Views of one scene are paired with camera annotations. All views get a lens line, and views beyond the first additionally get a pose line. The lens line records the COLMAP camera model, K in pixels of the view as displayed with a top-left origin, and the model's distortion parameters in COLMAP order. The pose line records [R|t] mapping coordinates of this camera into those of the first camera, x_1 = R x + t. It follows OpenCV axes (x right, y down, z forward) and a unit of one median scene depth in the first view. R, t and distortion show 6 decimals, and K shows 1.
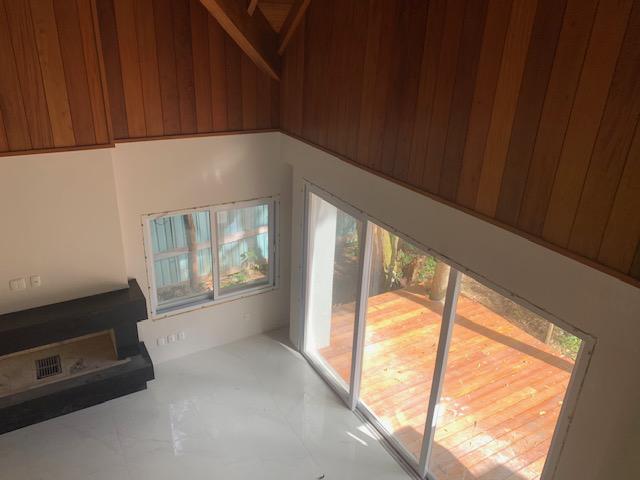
lens RADIAL K [[492.0, 0, 312.9], [0, 492.0, 233.6], [0, 0, 1]] dist [0.018301, -0.007442]
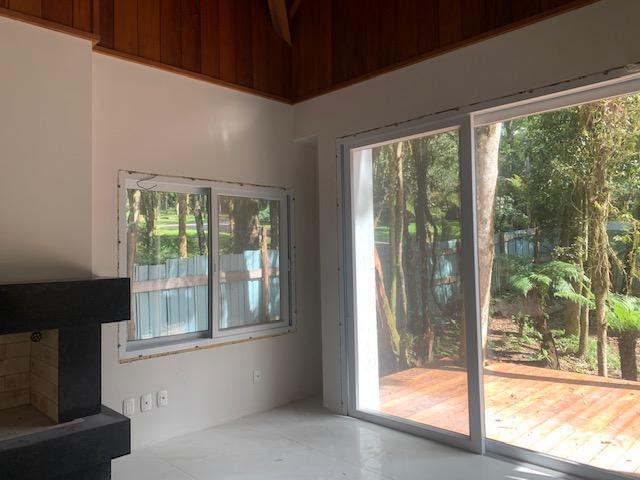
lens RADIAL K [[492.0, 0, 312.9], [0, 492.0, 233.6], [0, 0, 1]] dist [0.018301, -0.007442]
pose [[0.970478, -0.047858, 0.236392, -0.229995], [0.145373, 0.898142, -0.414980, 0.314258], [-0.192453, 0.437094, 0.878584, 0.363973]]
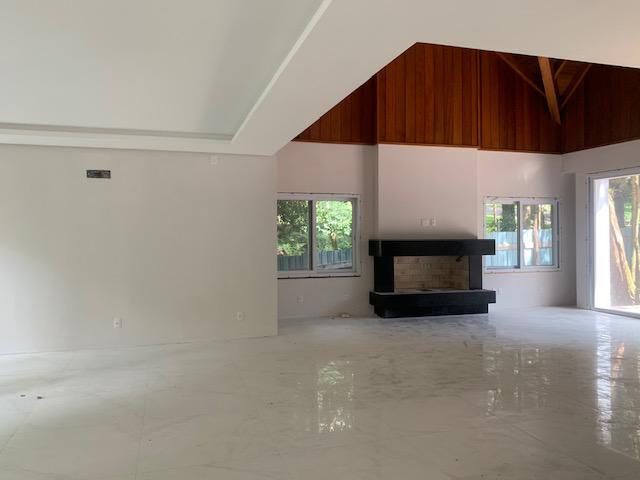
lens RADIAL K [[492.0, 0, 312.9], [0, 492.0, 233.6], [0, 0, 1]] dist [0.018301, -0.007442]
pose [[0.969568, -0.044365, -0.240770, -0.453733], [-0.056878, 0.915716, -0.397780, 0.674505], [0.238124, 0.399369, 0.885326, -0.469909]]
